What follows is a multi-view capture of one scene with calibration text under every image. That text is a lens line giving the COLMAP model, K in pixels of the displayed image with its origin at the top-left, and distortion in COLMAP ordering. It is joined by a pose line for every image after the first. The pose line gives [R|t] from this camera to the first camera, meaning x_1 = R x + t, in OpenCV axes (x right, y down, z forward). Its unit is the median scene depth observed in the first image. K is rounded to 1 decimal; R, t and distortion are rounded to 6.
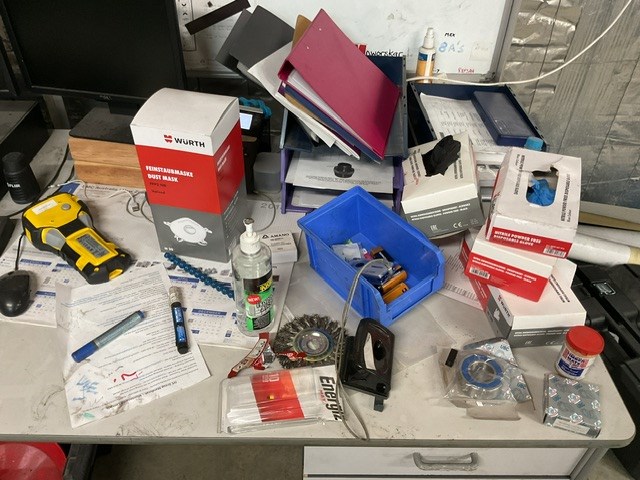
lens RADIAL K [[526.9, 0, 319.3], [0, 526.9, 236.2], [0, 0, 1]] dist [0.077235, -0.143878]
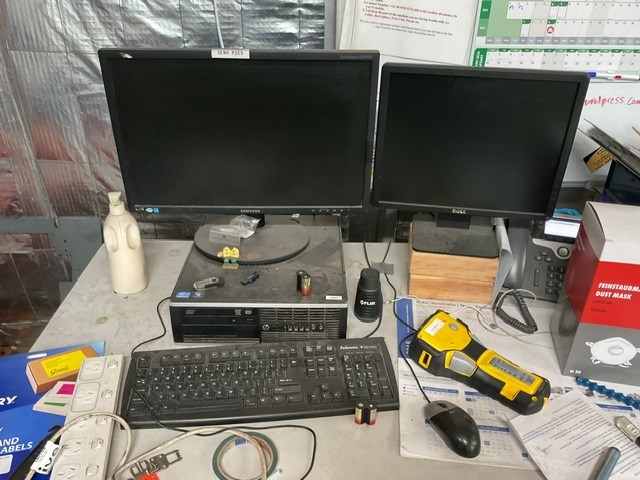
lens RADIAL K [[526.9, 0, 320.0], [0, 526.9, 234.6], [0, 0, 1]] dist [0.077235, -0.143878]
pose [[0.999808, -0.019449, -0.002540, -0.808035], [0.018596, 0.981102, -0.192595, -0.044447], [0.006238, 0.192511, 0.981275, 0.065901]]
